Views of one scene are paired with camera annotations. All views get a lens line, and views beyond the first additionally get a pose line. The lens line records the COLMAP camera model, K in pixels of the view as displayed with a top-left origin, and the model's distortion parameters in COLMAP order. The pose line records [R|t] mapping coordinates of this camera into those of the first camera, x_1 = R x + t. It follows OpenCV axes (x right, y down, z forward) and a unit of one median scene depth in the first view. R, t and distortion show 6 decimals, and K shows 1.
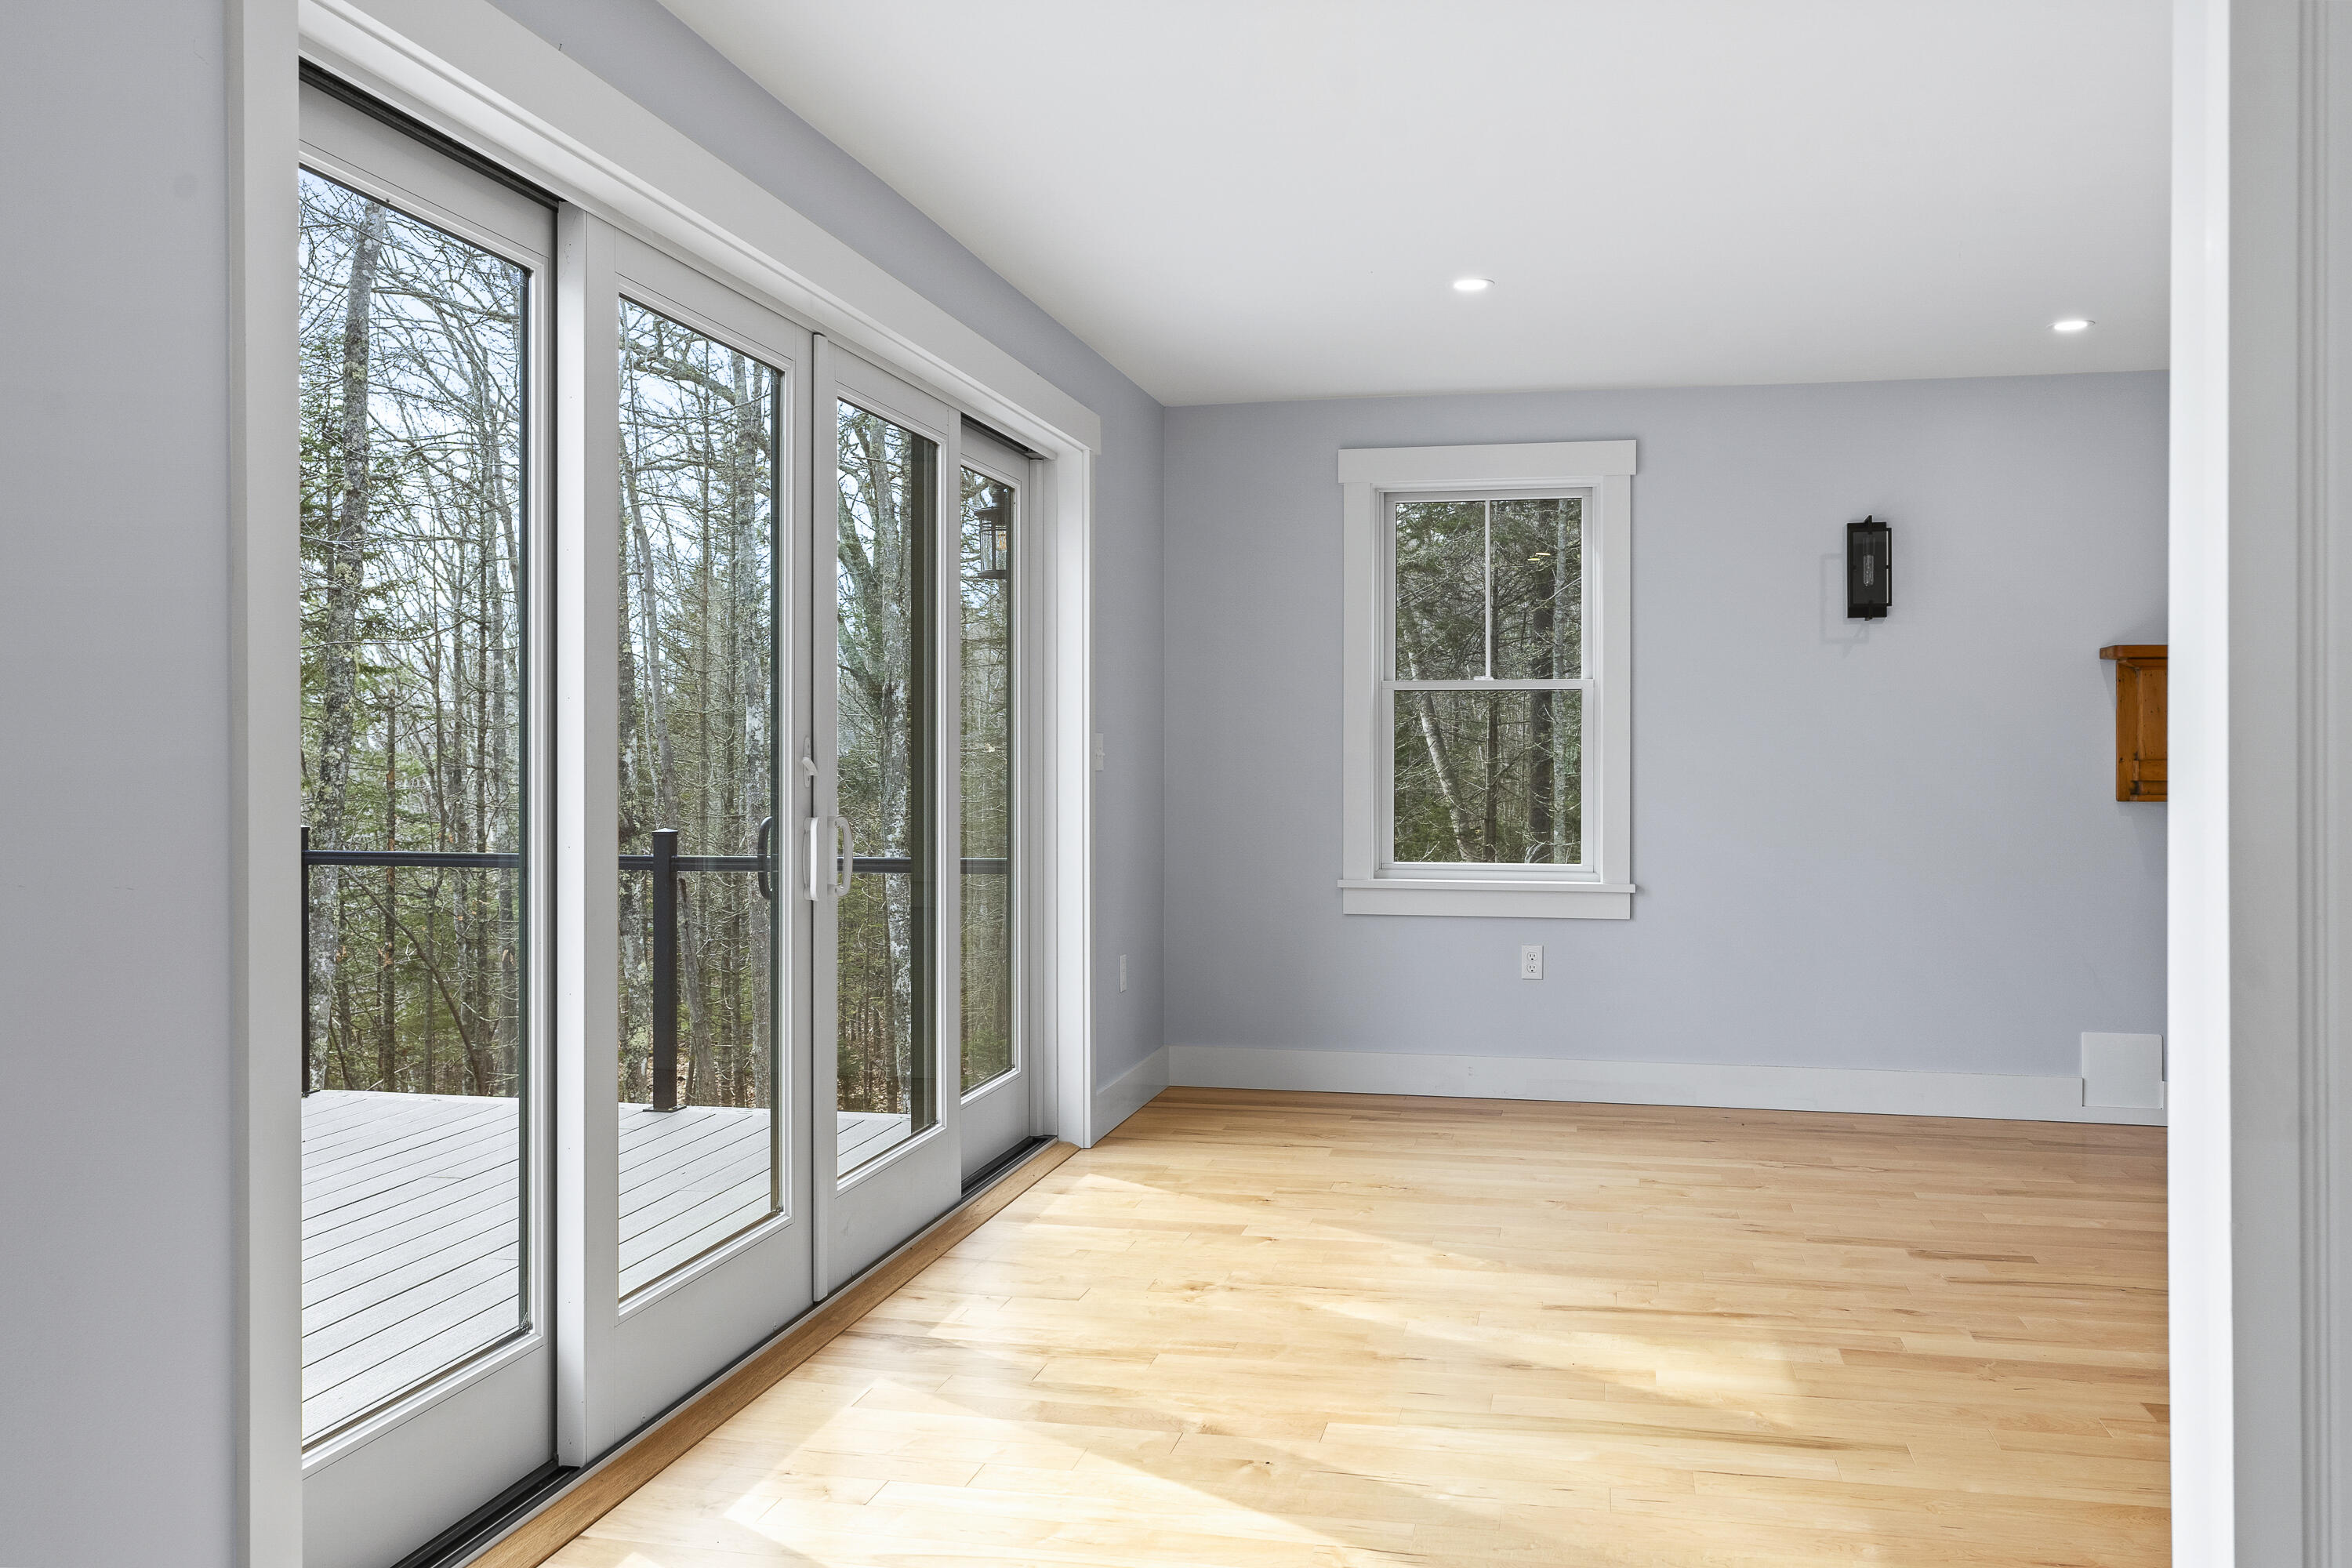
lens RADIAL K [[1924.8, 0, 1186.0], [0, 1924.8, 766.2], [0, 0, 1]] dist [0.013502, 0.014779]
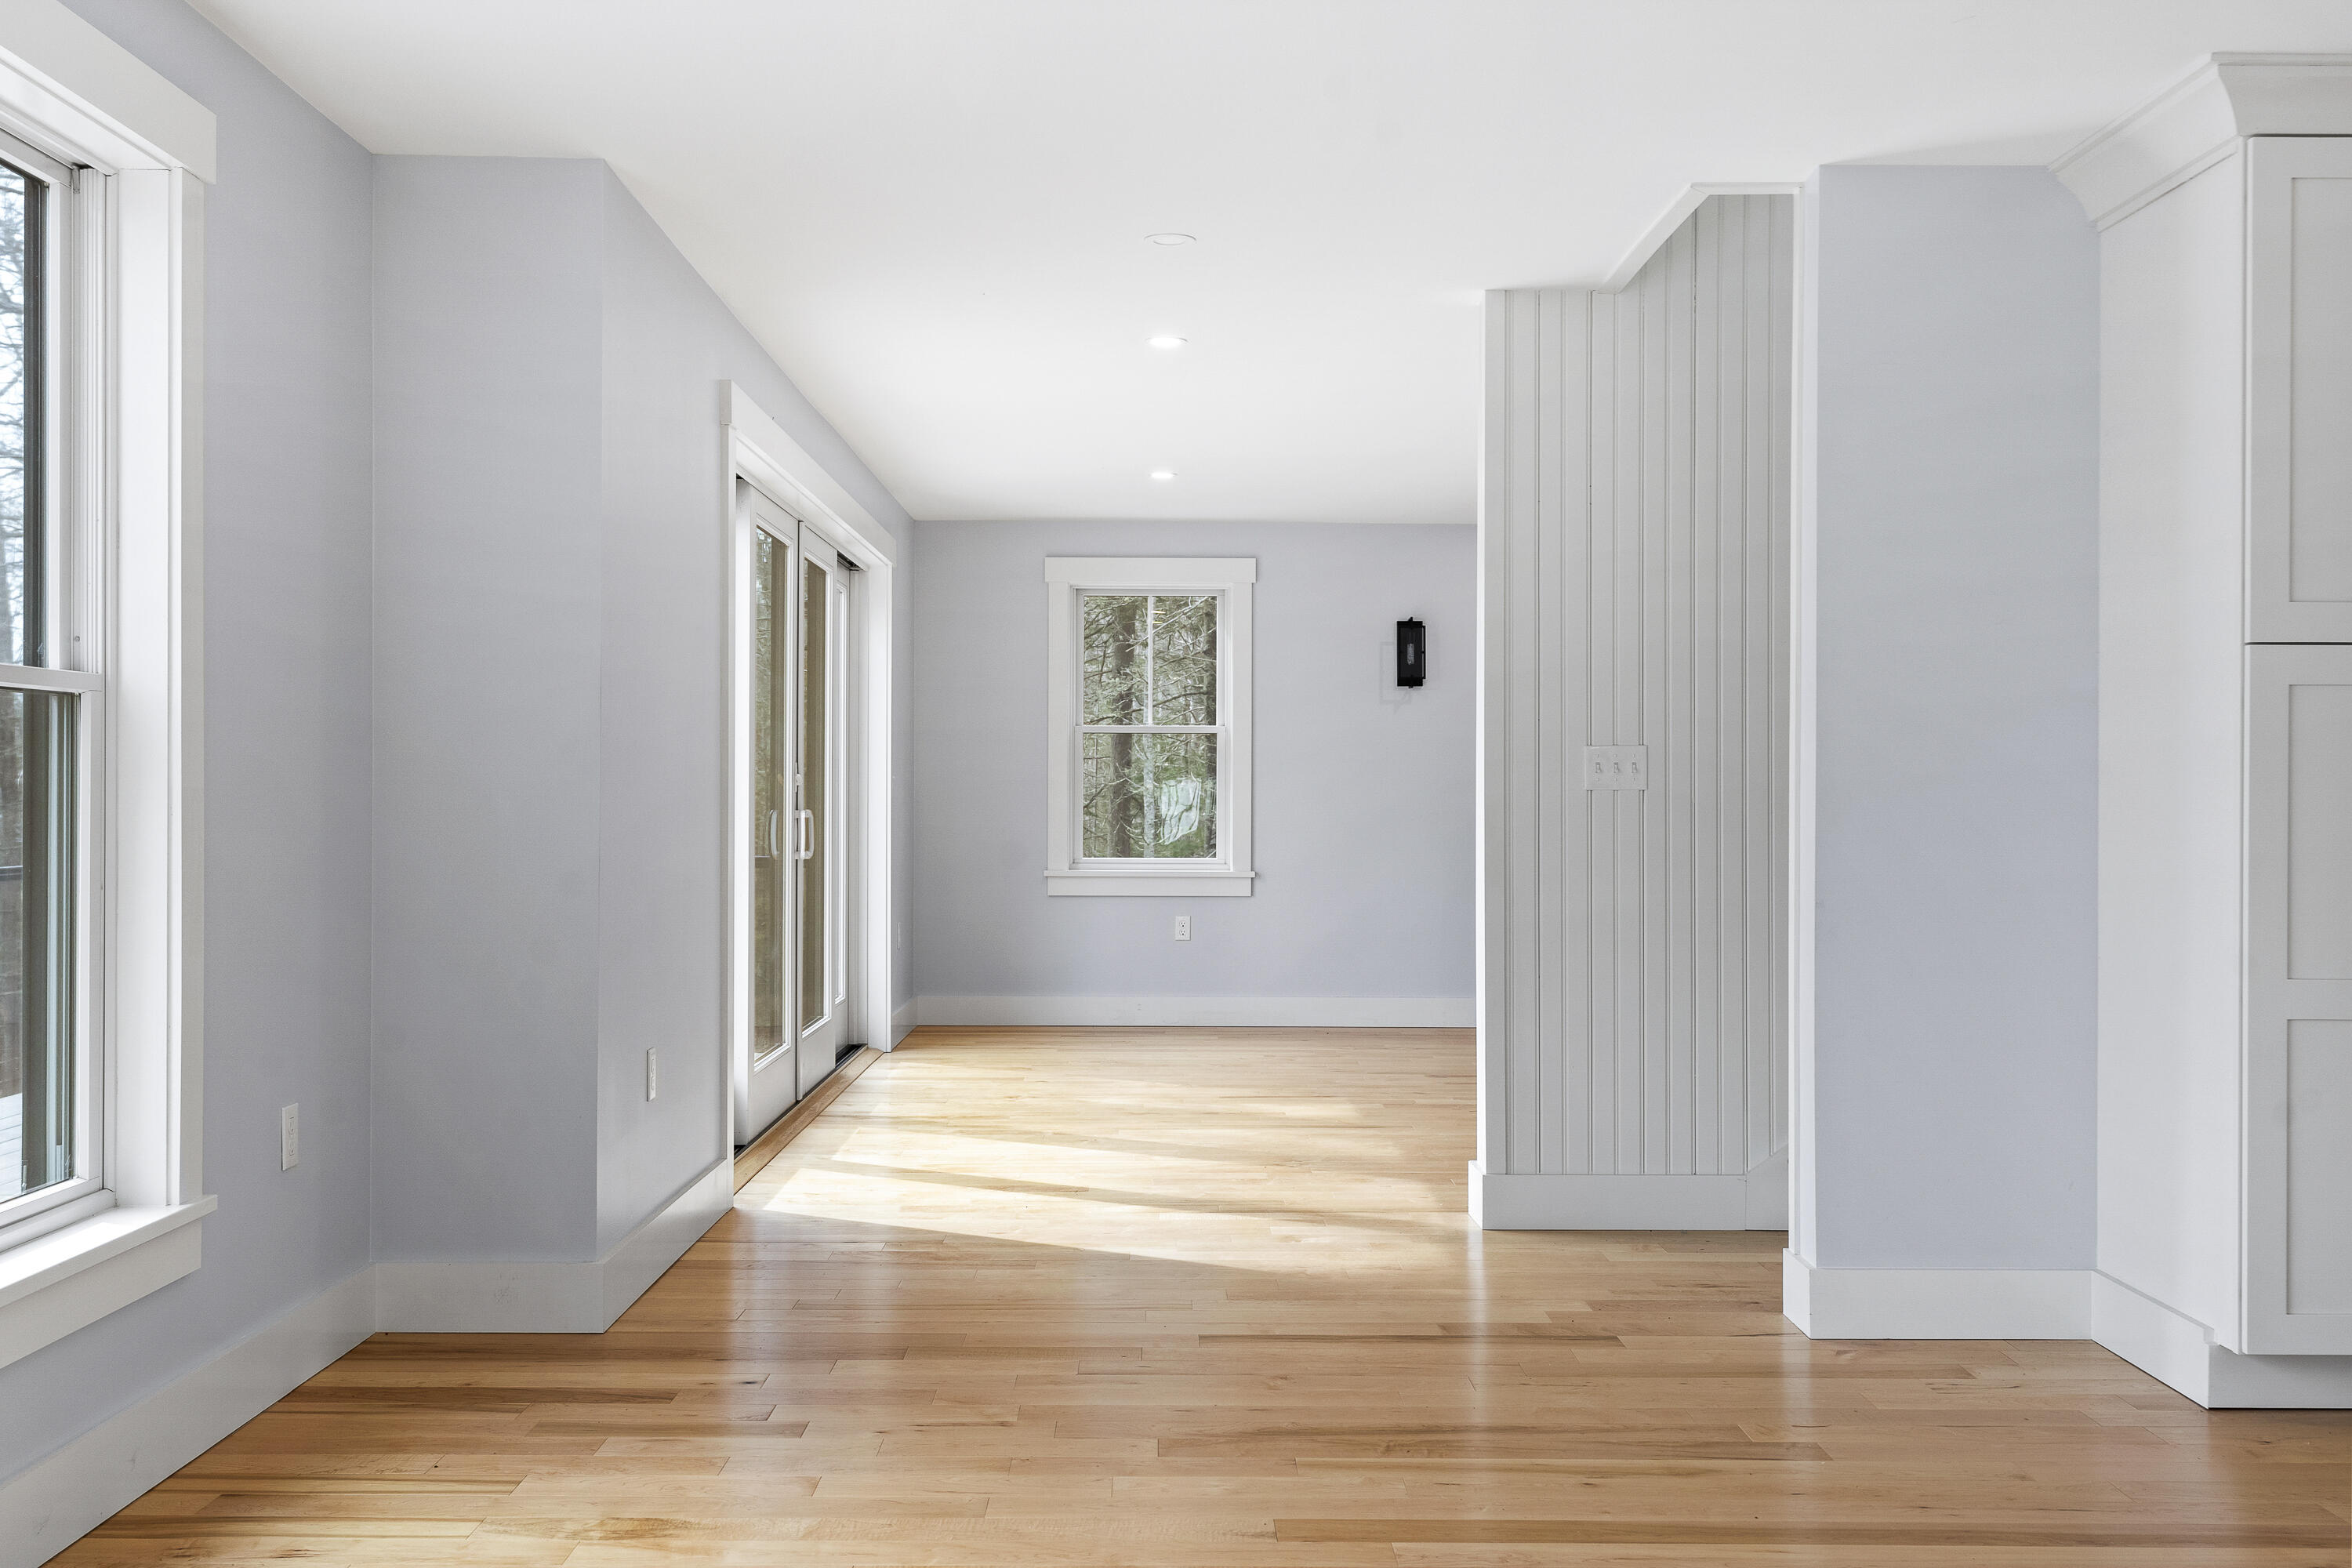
lens RADIAL K [[2143.5, 0, 1171.0], [0, 2143.5, 793.9], [0, 0, 1]] dist [-0.056326, 0.000401]
pose [[0.977129, 0.003320, 0.212624, -0.164799], [-0.002215, 0.999983, -0.005436, 0.012965], [-0.212638, 0.004841, 0.977119, -0.535559]]
